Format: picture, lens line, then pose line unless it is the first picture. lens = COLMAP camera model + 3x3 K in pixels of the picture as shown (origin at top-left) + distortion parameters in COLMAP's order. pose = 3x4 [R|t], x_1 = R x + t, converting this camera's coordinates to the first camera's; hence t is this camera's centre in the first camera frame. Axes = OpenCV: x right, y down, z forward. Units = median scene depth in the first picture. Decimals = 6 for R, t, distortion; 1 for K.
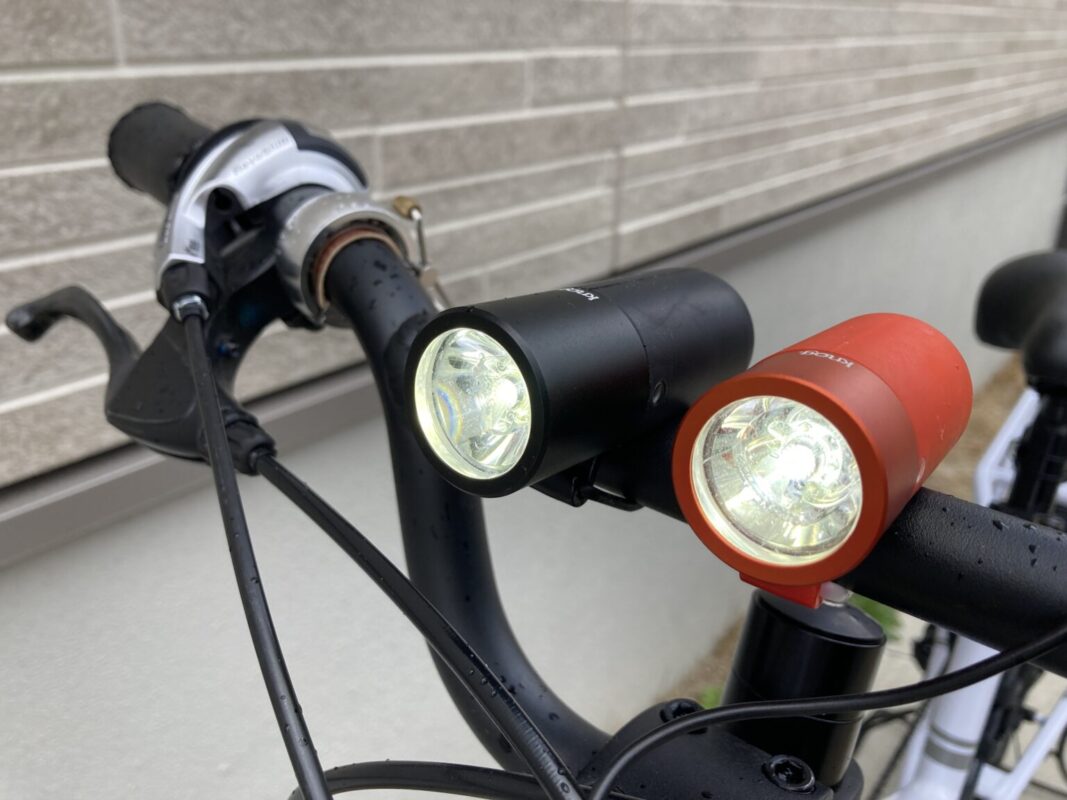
lens RADIAL K [[923.6, 0, 534.4], [0, 923.6, 403.2], [0, 0, 1]] dist [-0.011686, 0.000478]
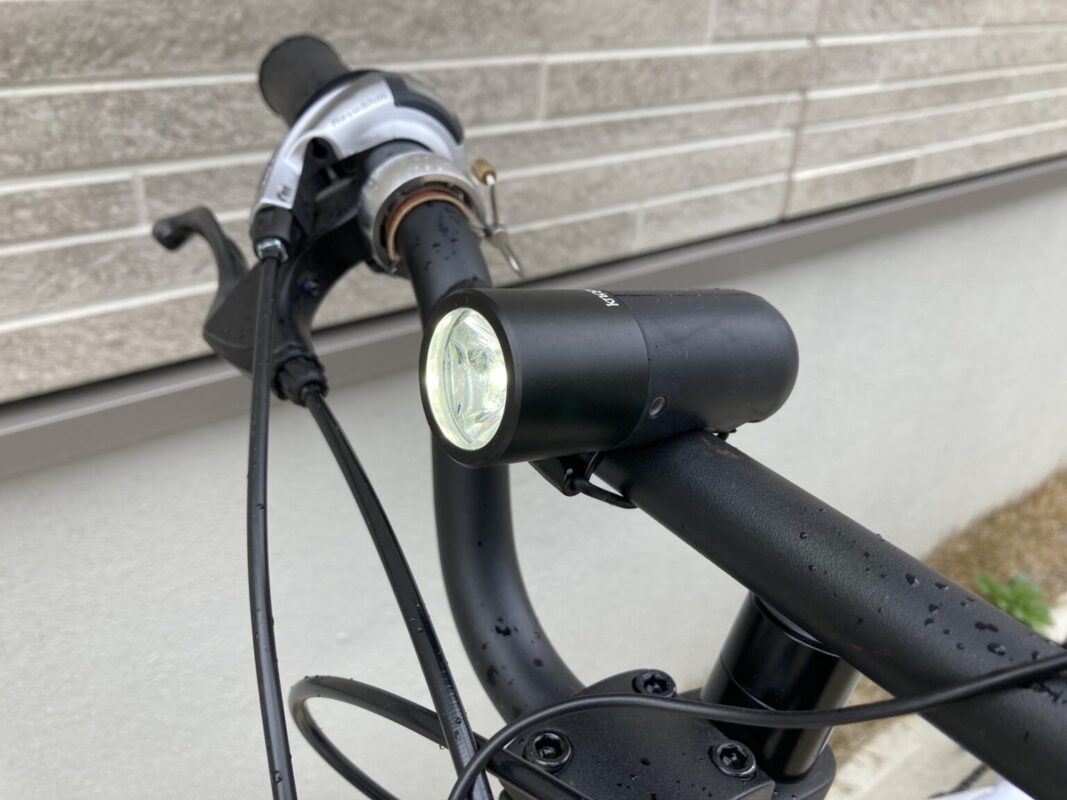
lens RADIAL K [[916.9, 0, 532.3], [0, 916.9, 418.9], [0, 0, 1]] dist [-0.014551, -0.004131]
pose [[0.972029, 0.147152, -0.183048, 0.142851], [-0.126807, 0.984843, 0.118341, -0.062383], [0.197687, -0.091819, 0.975955, -0.033773]]
